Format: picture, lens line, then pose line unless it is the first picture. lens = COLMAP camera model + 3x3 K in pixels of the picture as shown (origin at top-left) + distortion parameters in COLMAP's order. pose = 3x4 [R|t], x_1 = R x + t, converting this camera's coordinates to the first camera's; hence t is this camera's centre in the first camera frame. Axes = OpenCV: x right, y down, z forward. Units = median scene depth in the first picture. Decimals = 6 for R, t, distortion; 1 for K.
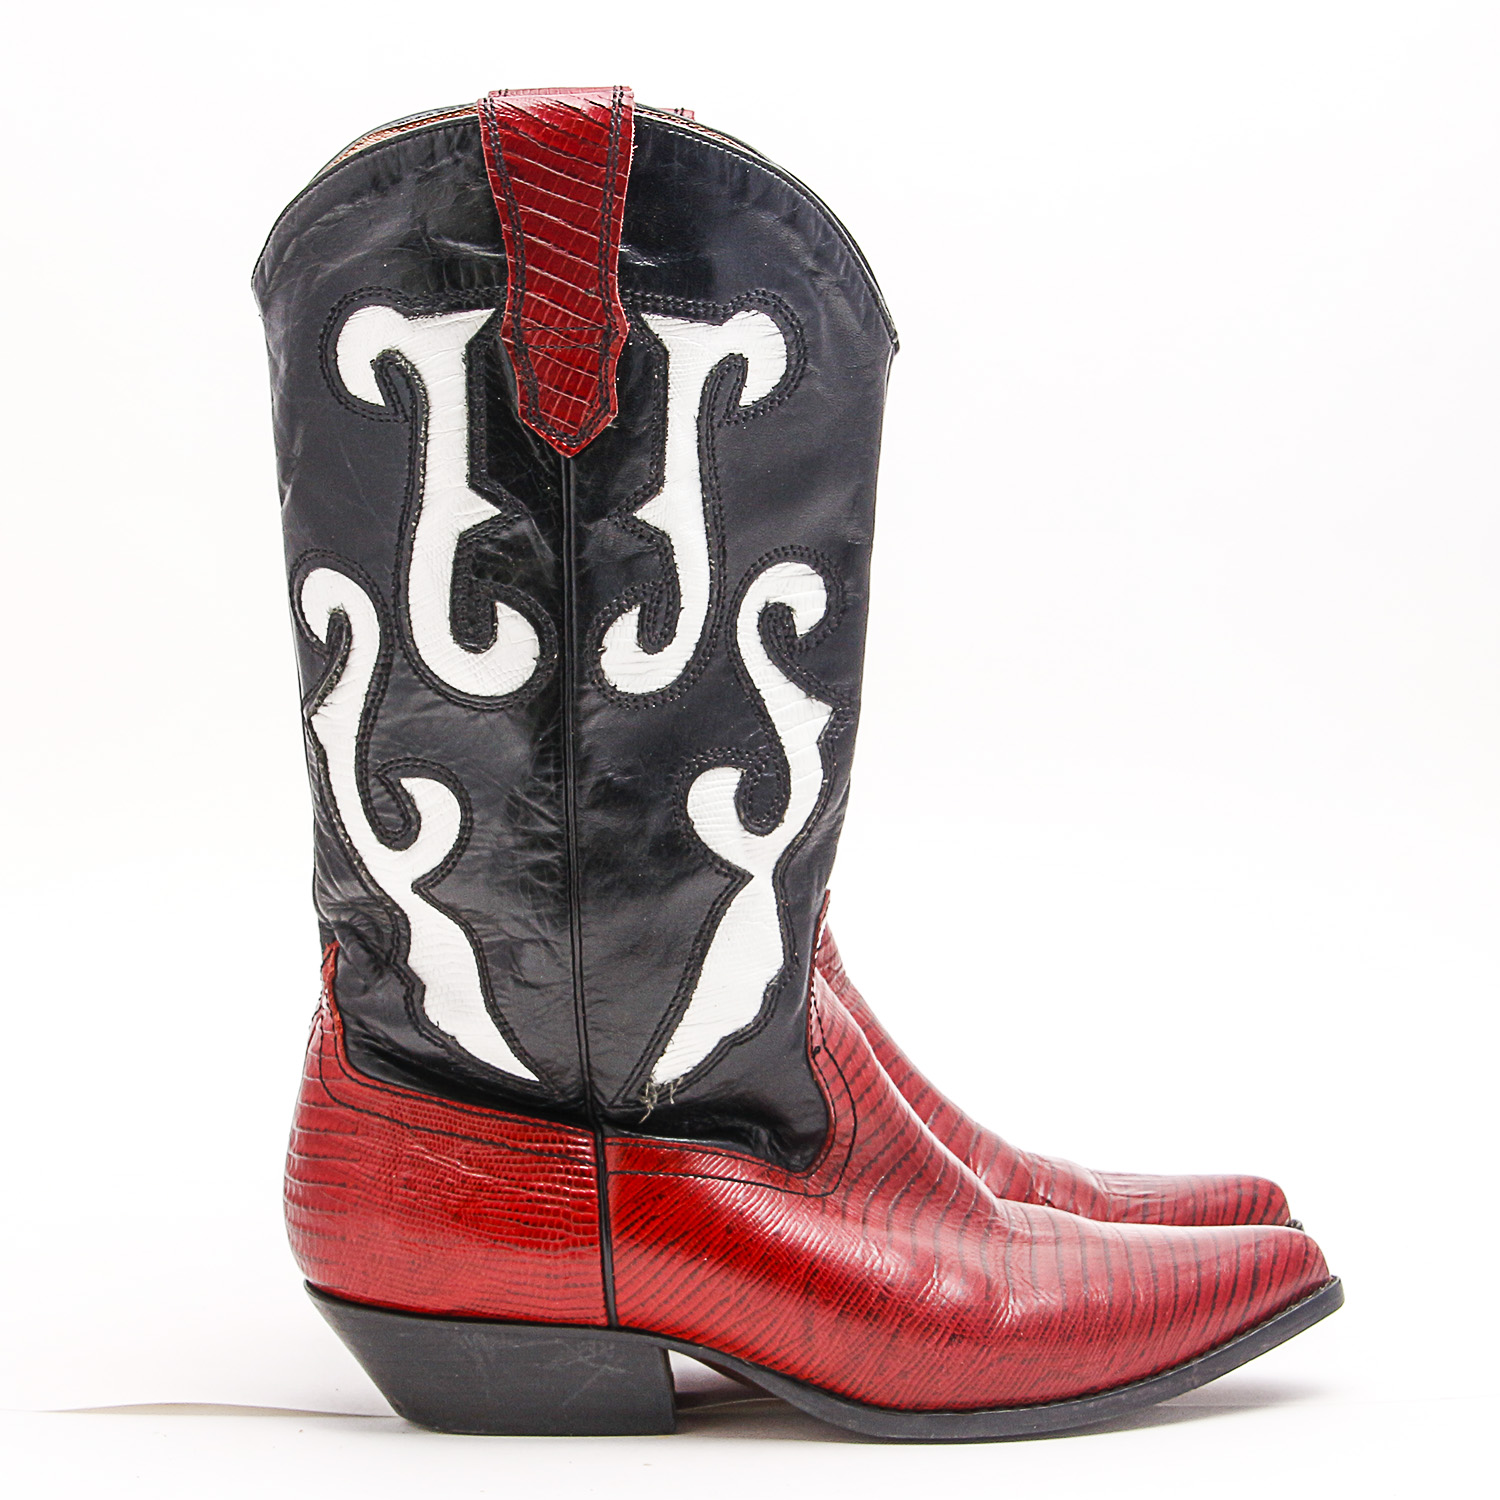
lens RADIAL K [[4277.4, 0, 742.7], [0, 4277.4, 752.7], [0, 0, 1]] dist [0.263663, 0.000000]
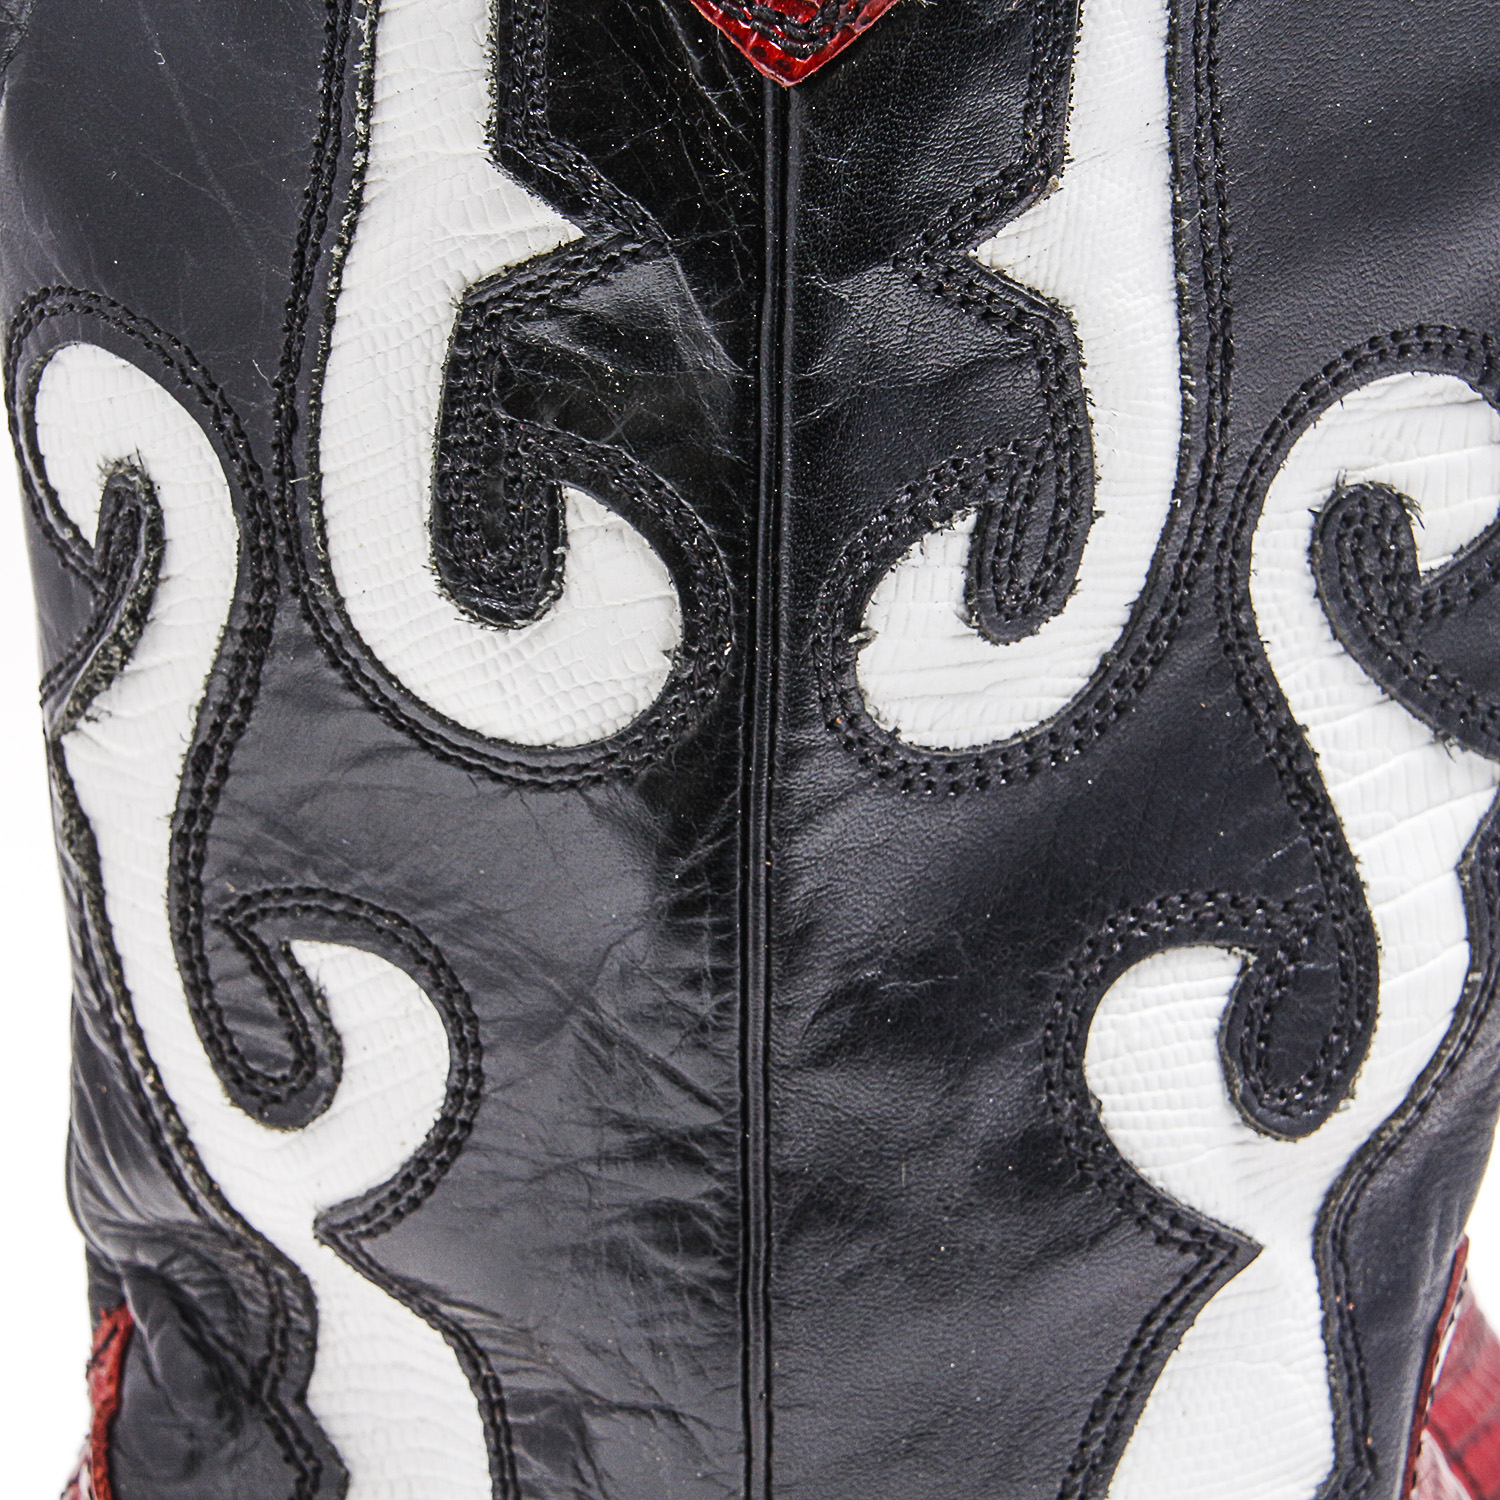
lens RADIAL K [[6009.7, 0, 758.4], [0, 6009.7, 746.6], [0, 0, 1]] dist [0.477165, 0.000000]
pose [[0.996572, 0.050513, -0.065525, -0.008531], [-0.041560, 0.990452, 0.131448, -0.078764], [0.071539, -0.128274, 0.989155, 0.509635]]
